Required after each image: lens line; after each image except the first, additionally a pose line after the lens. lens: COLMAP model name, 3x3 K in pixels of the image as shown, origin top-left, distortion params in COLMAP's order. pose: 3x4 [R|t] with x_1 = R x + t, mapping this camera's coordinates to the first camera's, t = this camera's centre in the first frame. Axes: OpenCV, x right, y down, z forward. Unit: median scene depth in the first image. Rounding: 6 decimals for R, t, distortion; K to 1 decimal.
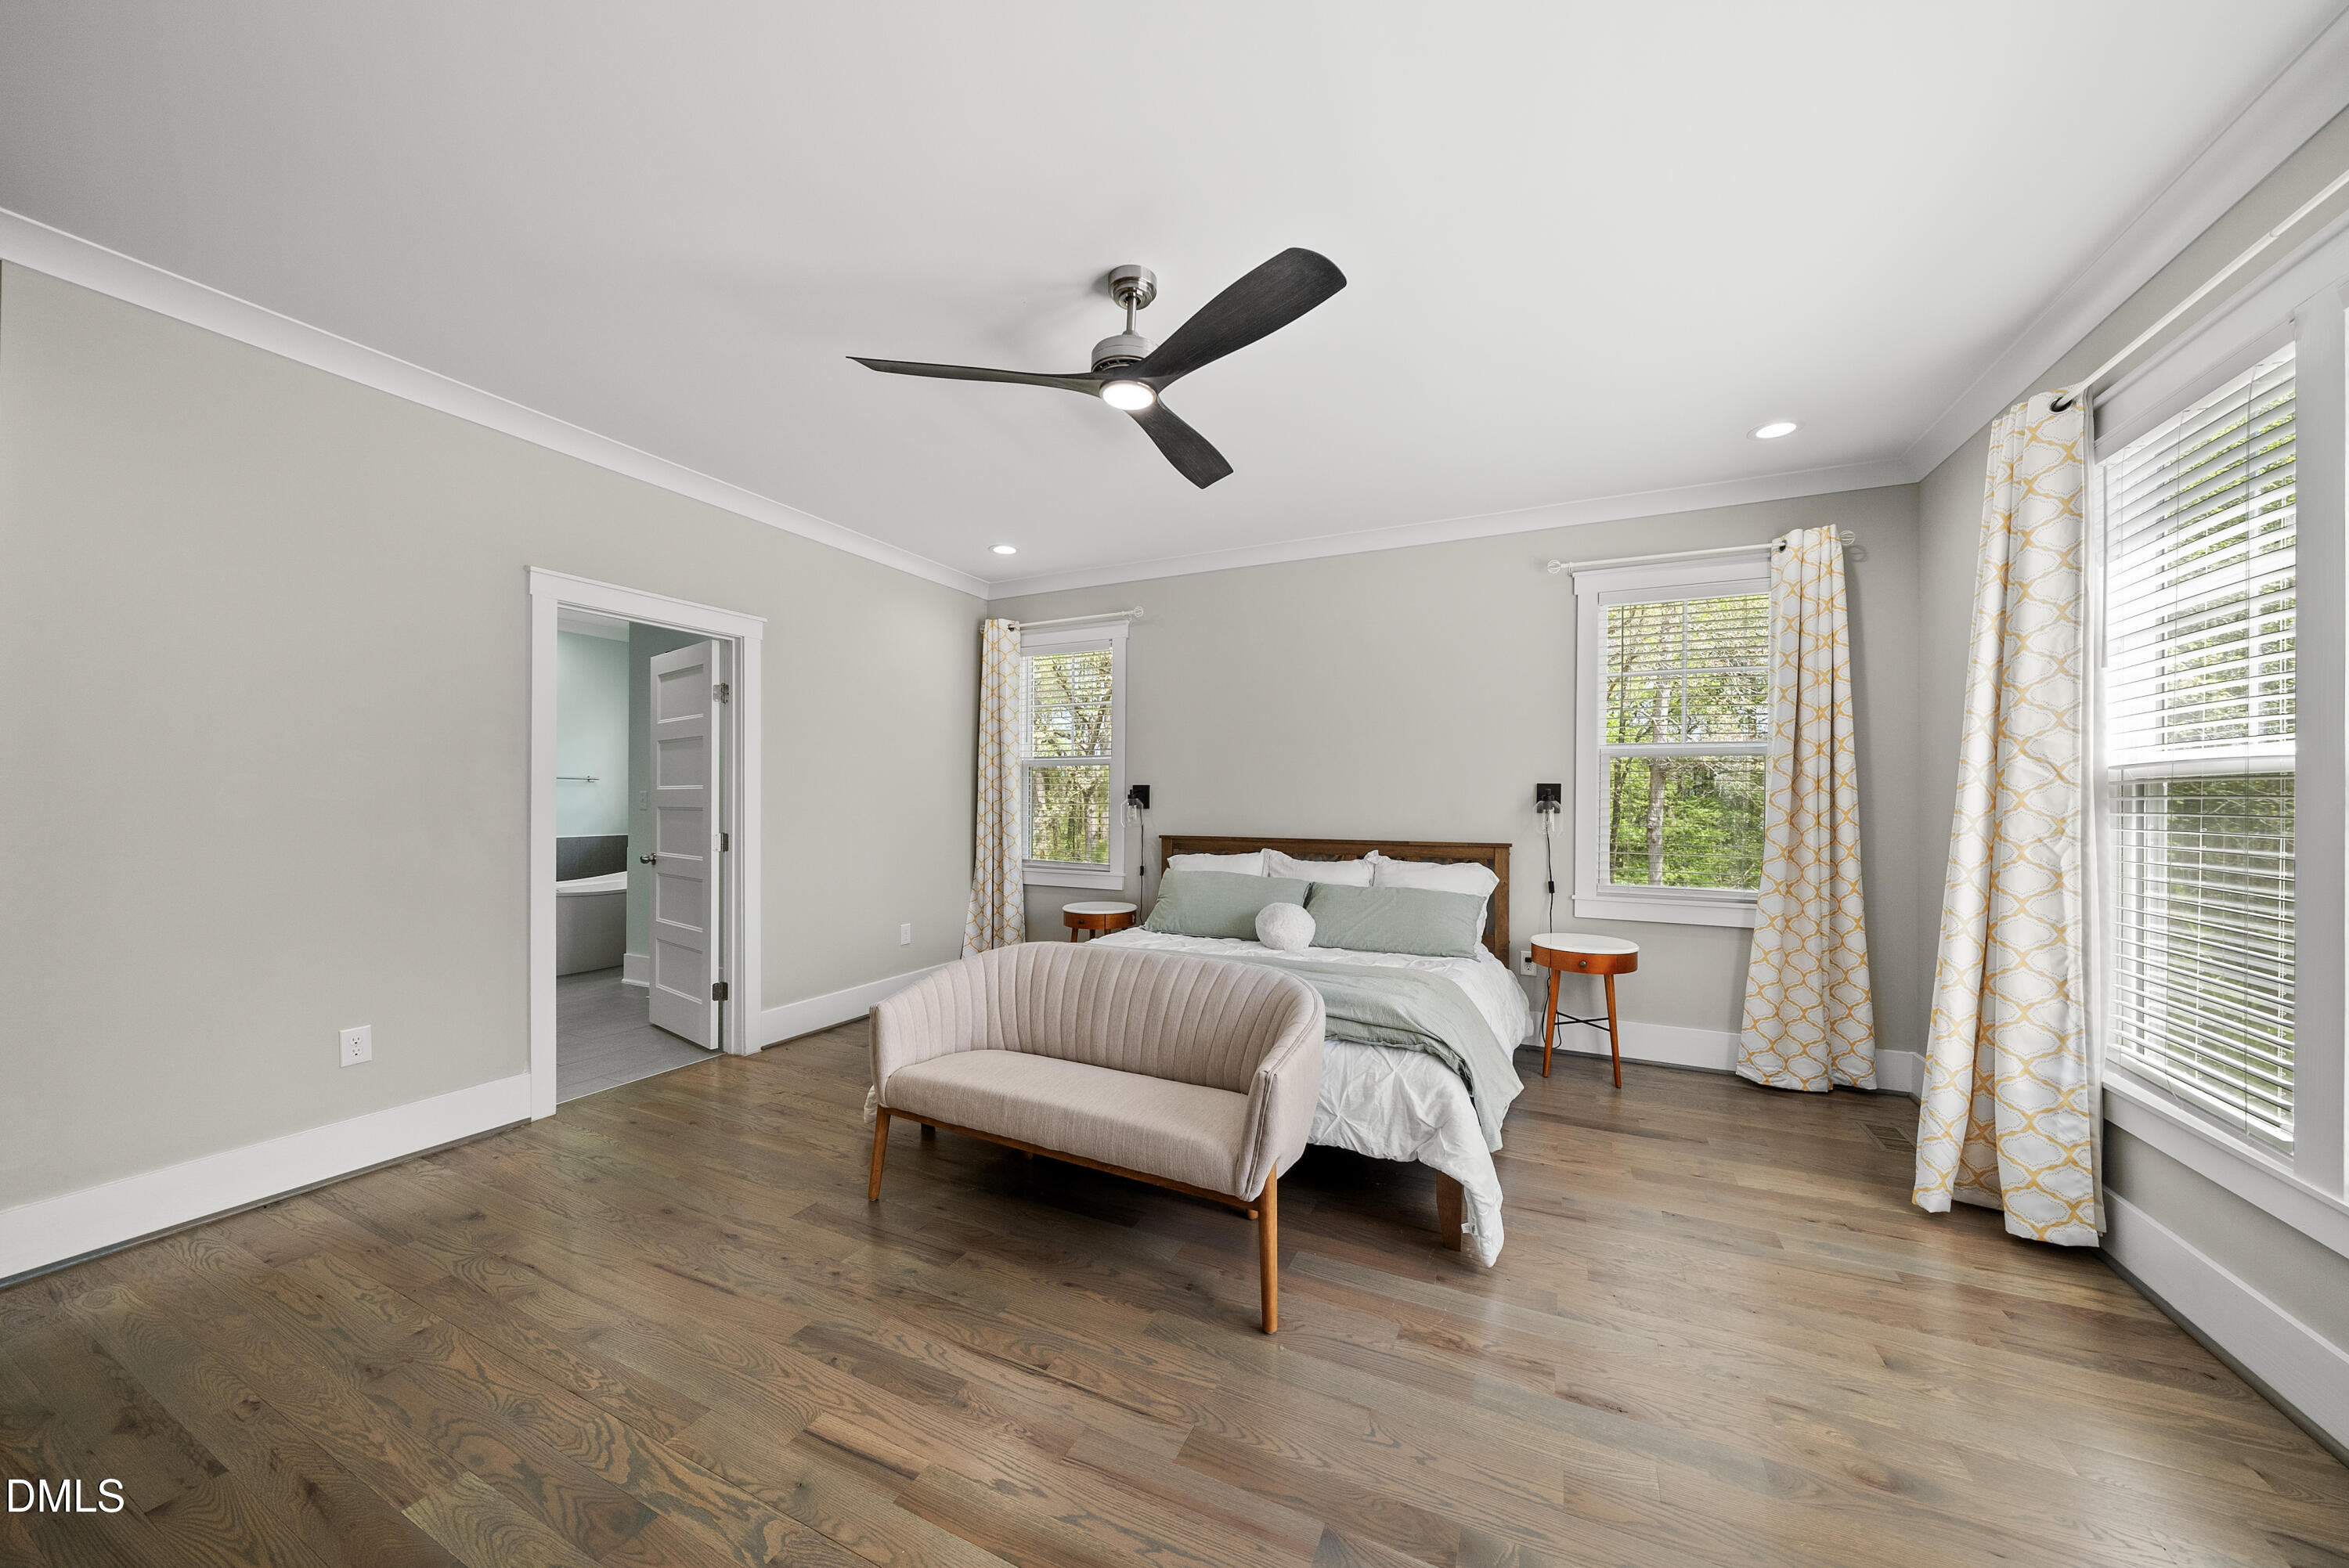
lens RADIAL K [[809.2, 0, 1177.9], [0, 809.2, 794.0], [0, 0, 1]] dist [-0.008098, 0.000344]
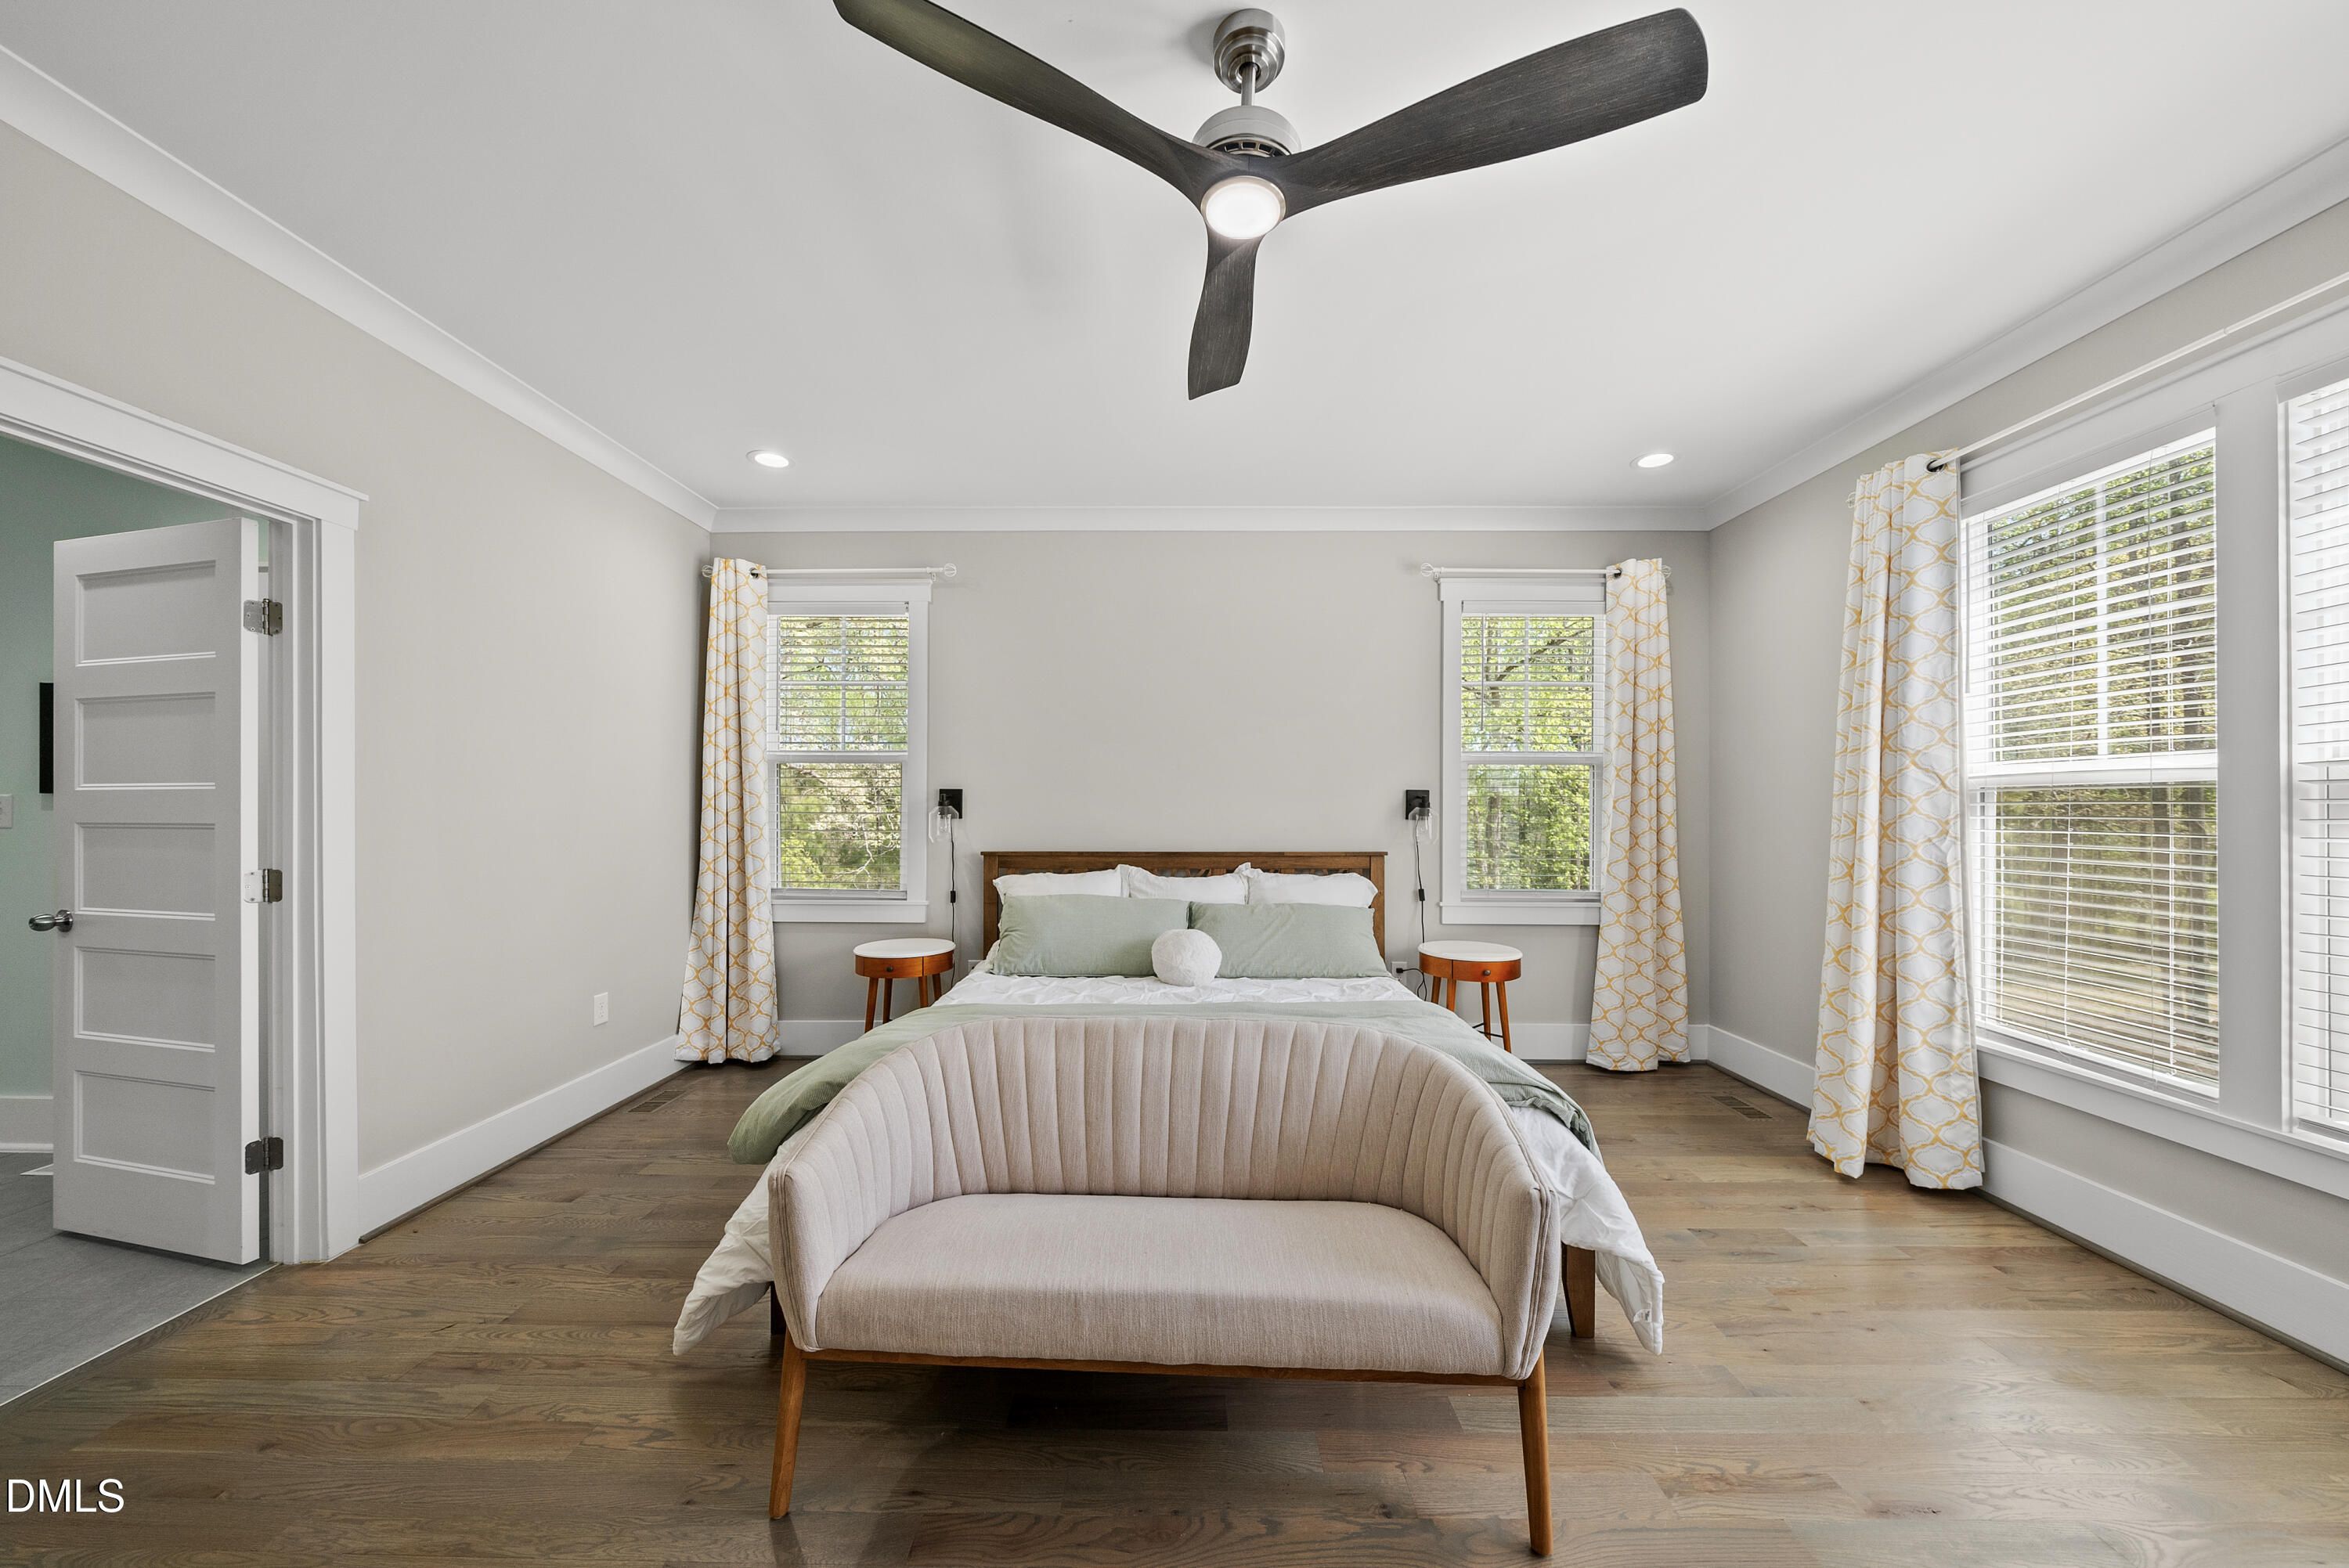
lens RADIAL K [[809.2, 0, 1173.7], [0, 809.2, 804.6], [0, 0, 1]] dist [-0.008098, 0.000344]
pose [[0.906621, -0.001115, 0.421944, -0.262067], [-0.000554, 0.999992, 0.003835, 0.001680], [-0.421945, -0.003710, 0.906614, 0.270026]]
